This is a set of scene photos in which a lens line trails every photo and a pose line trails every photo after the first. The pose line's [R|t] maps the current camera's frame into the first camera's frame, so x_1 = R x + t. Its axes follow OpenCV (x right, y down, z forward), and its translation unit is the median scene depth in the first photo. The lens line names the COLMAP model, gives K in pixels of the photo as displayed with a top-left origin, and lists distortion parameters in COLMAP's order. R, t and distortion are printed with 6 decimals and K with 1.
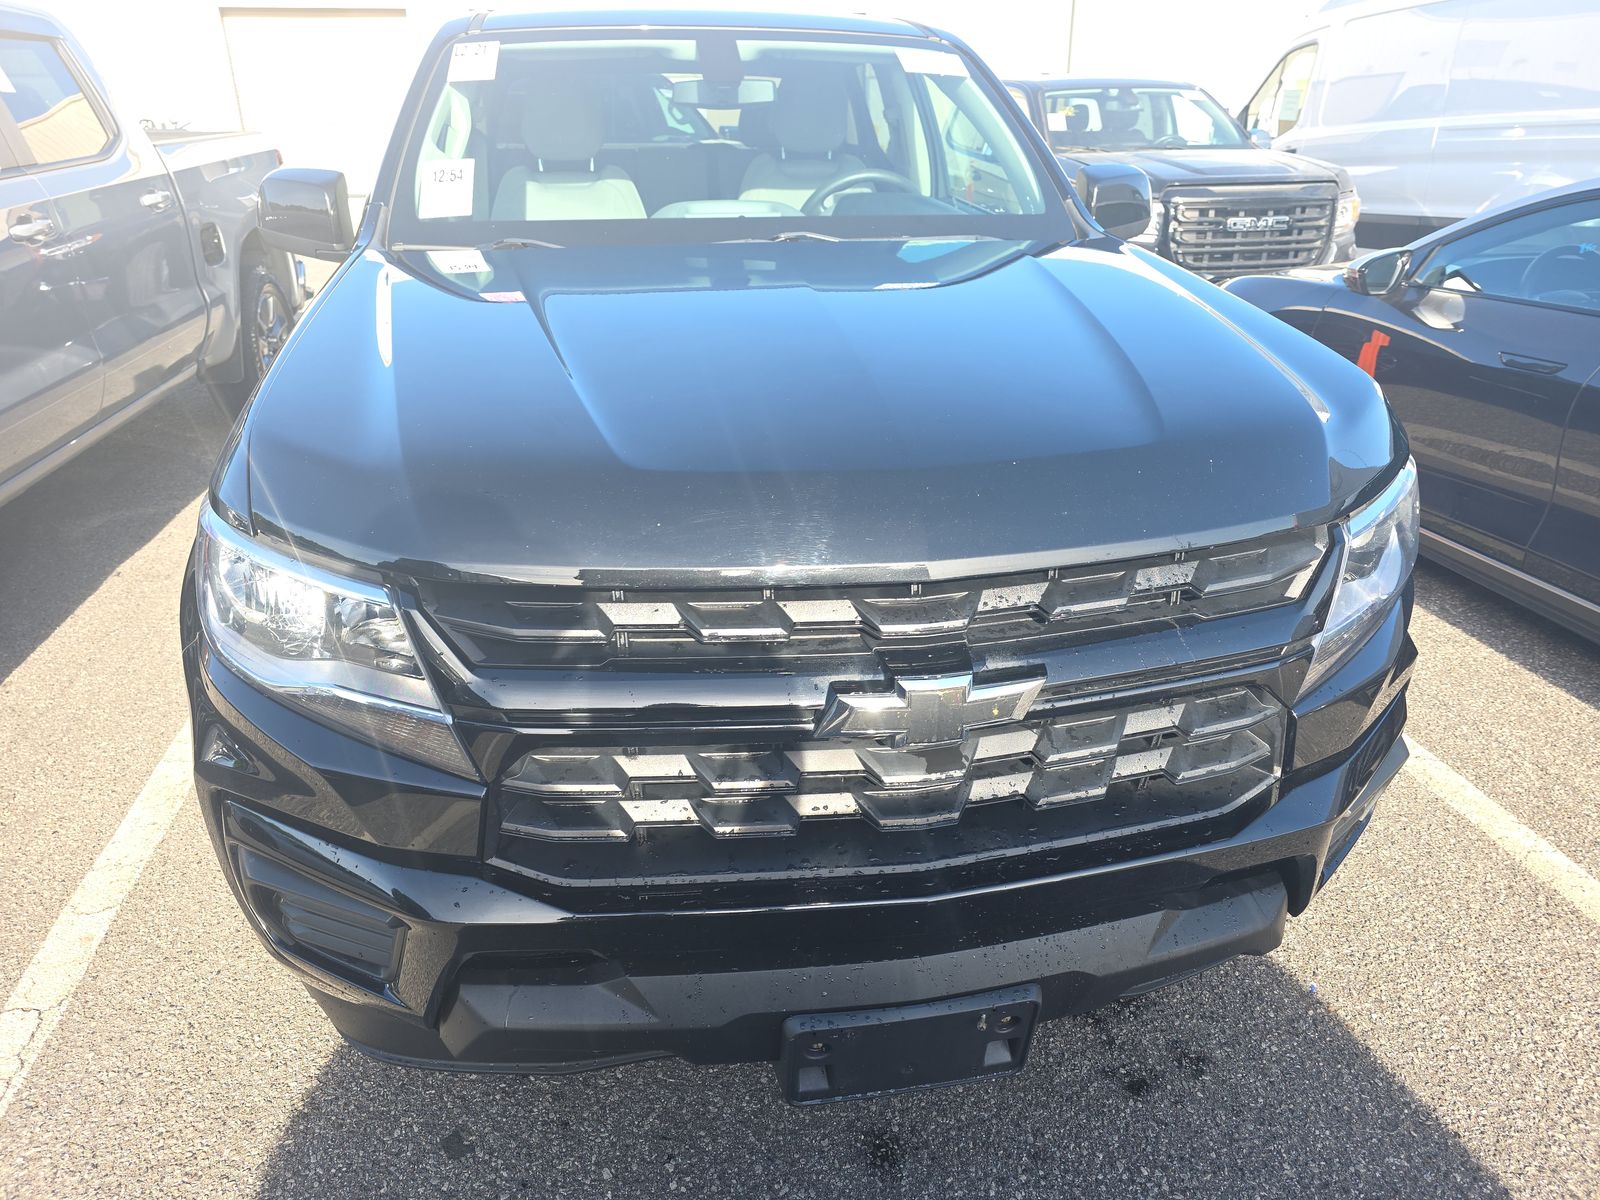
lens RADIAL K [[1155.2, 0, 840.0], [0, 1155.2, 596.3], [0, 0, 1]] dist [0.076249, -0.076747]
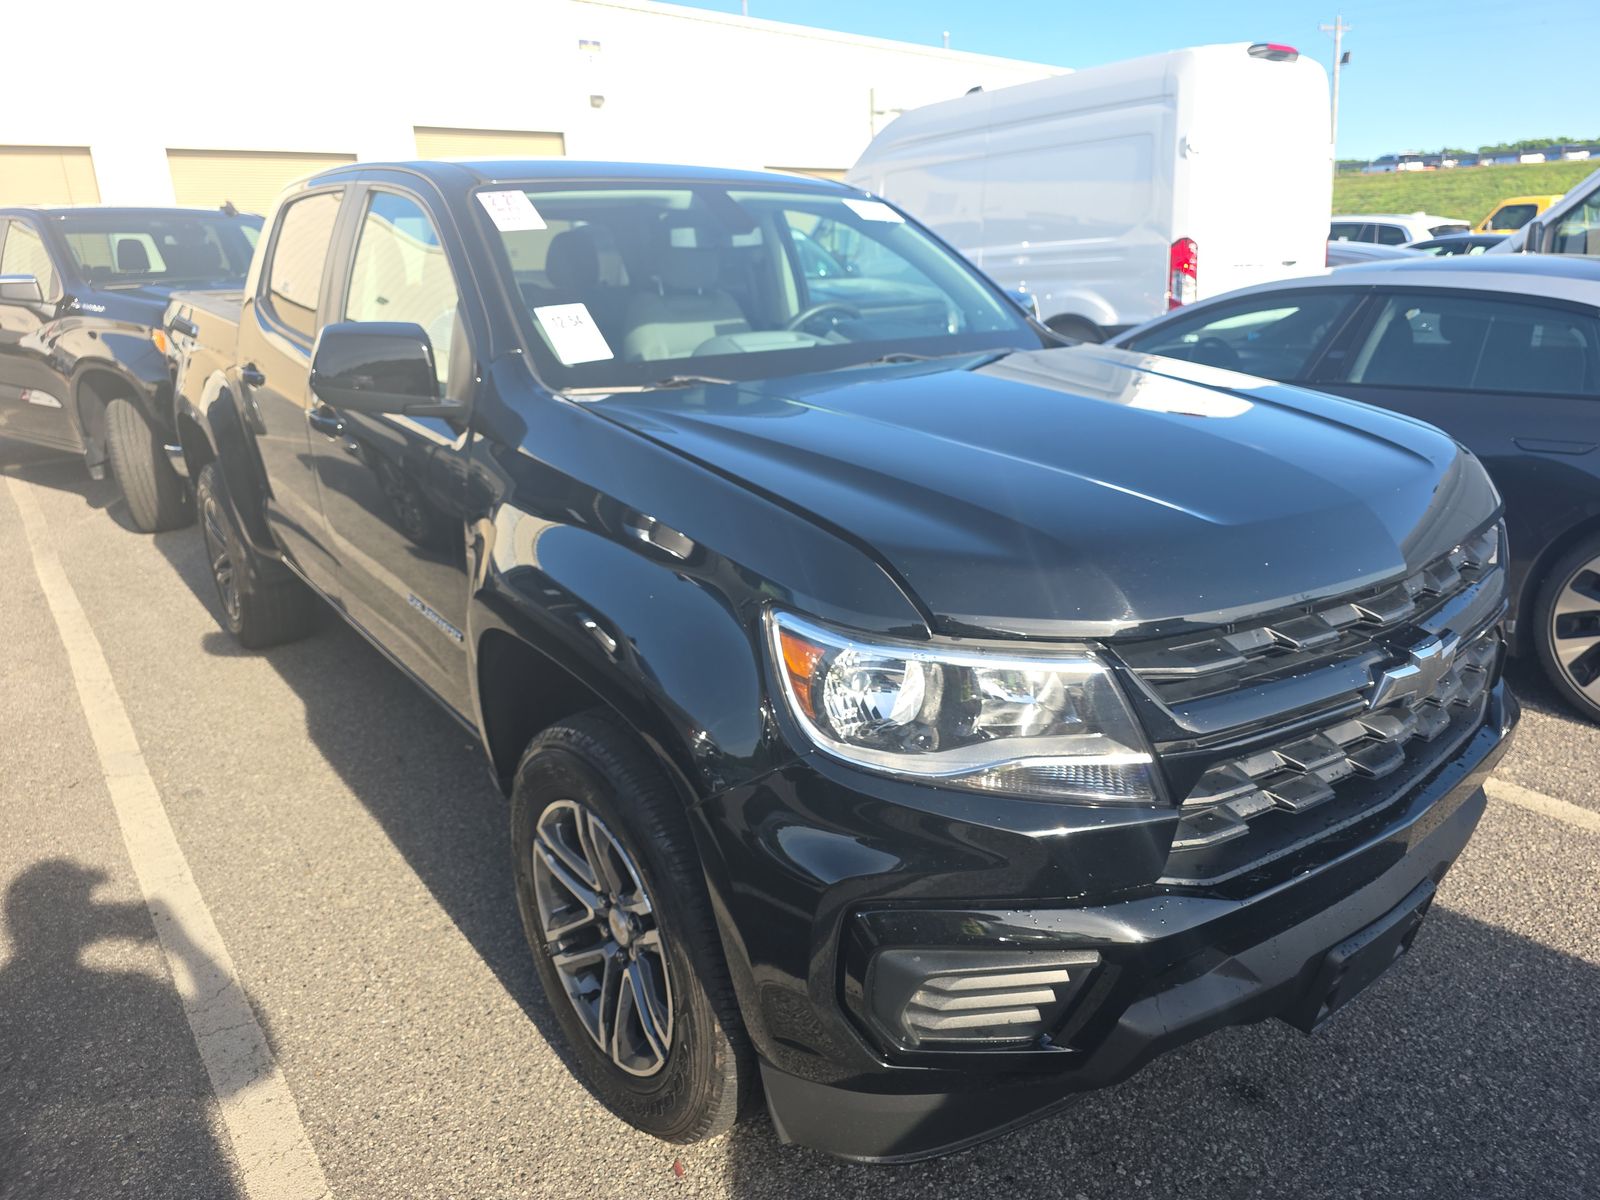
lens RADIAL K [[1155.2, 0, 840.0], [0, 1155.2, 596.3], [0, 0, 1]] dist [0.076249, -0.076747]
pose [[0.867823, -0.155381, 0.471954, -0.789377], [0.203790, 0.977586, -0.052877, -0.036914], [-0.453159, 0.142068, 0.880036, 0.068105]]
